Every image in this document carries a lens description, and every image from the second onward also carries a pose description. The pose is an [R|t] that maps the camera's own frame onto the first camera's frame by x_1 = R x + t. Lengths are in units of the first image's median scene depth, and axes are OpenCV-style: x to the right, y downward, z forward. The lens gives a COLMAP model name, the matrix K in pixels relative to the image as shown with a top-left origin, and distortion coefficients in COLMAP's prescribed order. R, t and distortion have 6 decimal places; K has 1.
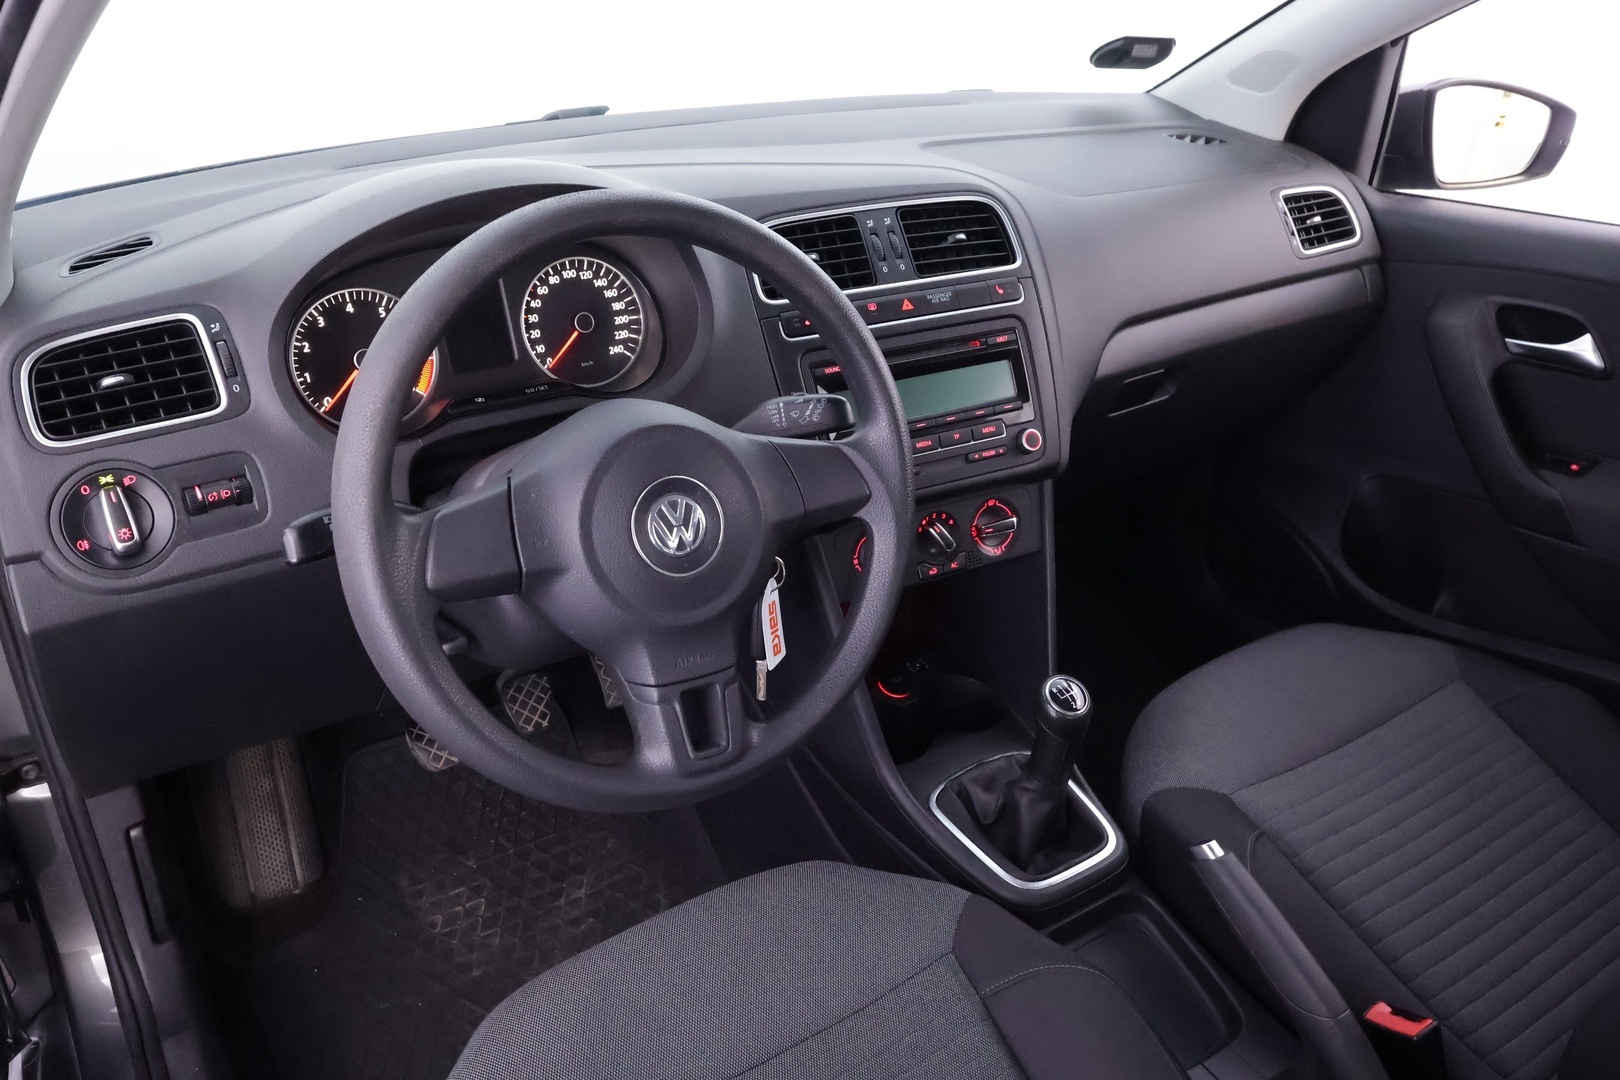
lens RADIAL K [[1291.2, 0, 814.0], [0, 1291.2, 545.6], [0, 0, 1]] dist [-0.003122, -0.009734]
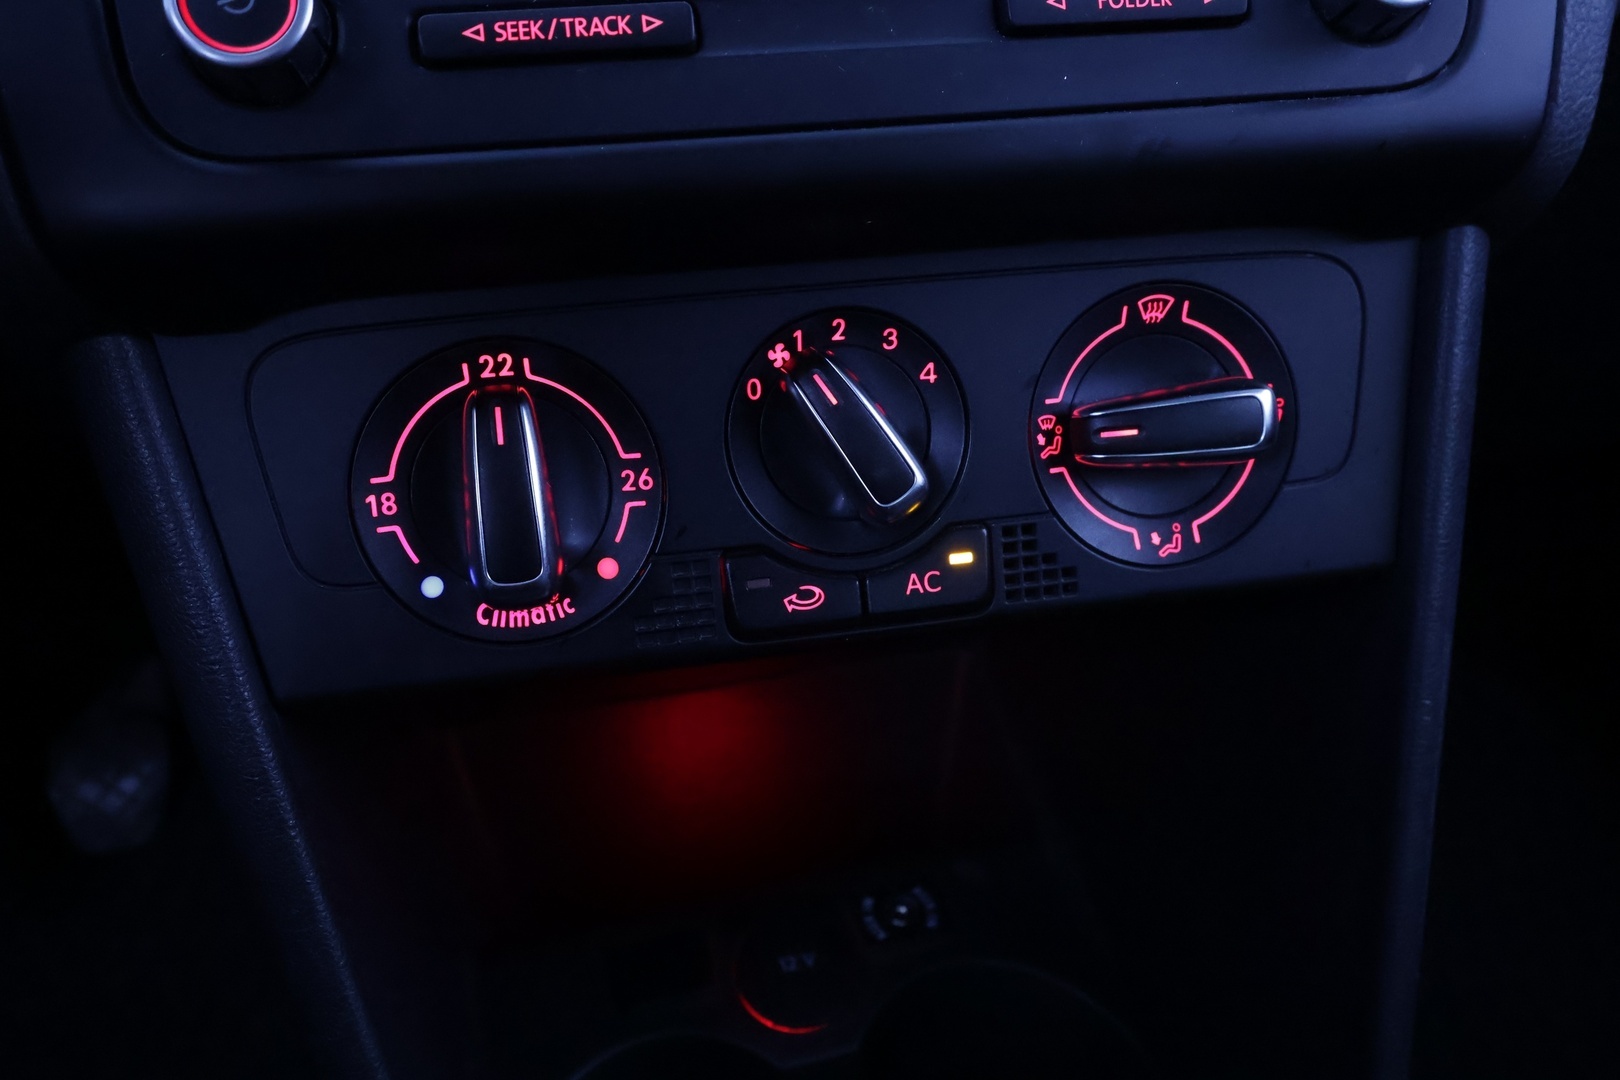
lens RADIAL K [[1291.2, 0, 811.4], [0, 1291.2, 538.3], [0, 0, 1]] dist [-0.003122, -0.009734]
pose [[0.955656, 0.114389, -0.271361, 0.150917], [-0.113168, 0.993371, 0.020197, 0.005943], [0.271872, 0.011408, 0.962266, 0.816602]]
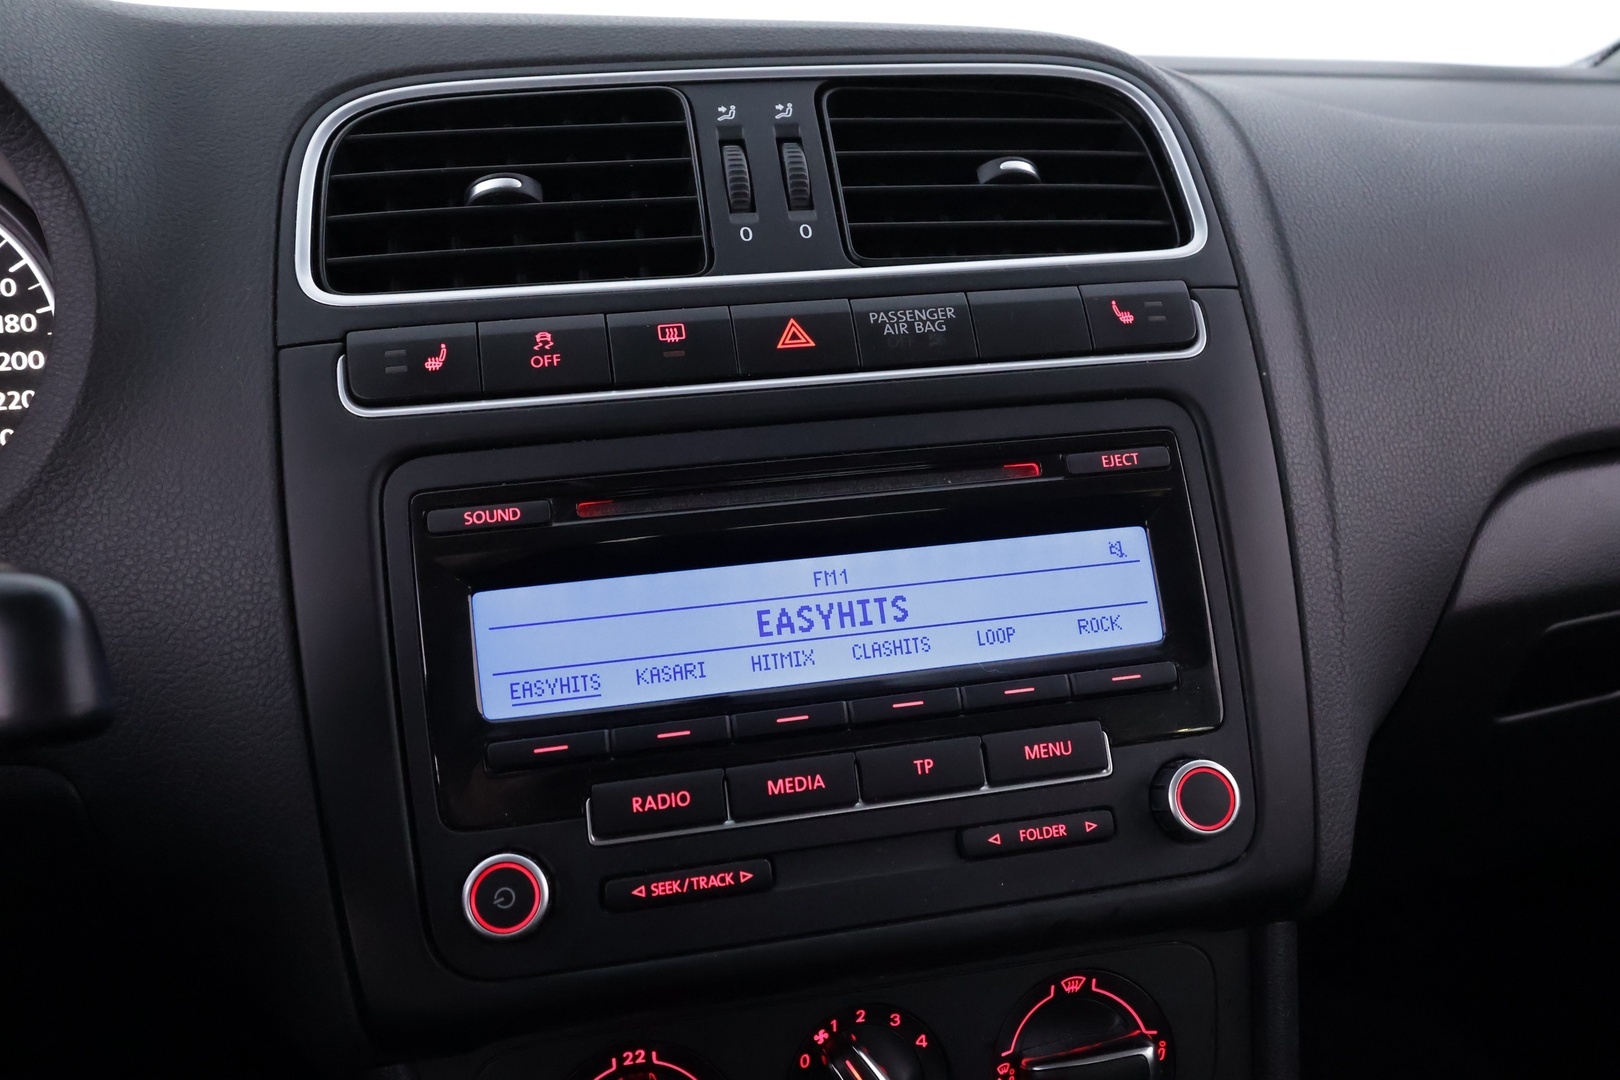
lens RADIAL K [[1291.2, 0, 809.9], [0, 1291.2, 541.0], [0, 0, 1]] dist [-0.003122, -0.009734]
pose [[0.960452, 0.044988, -0.274787, 0.163133], [-0.094013, 0.981304, -0.167940, -0.082491], [0.262095, 0.187132, 0.946725, 0.699655]]
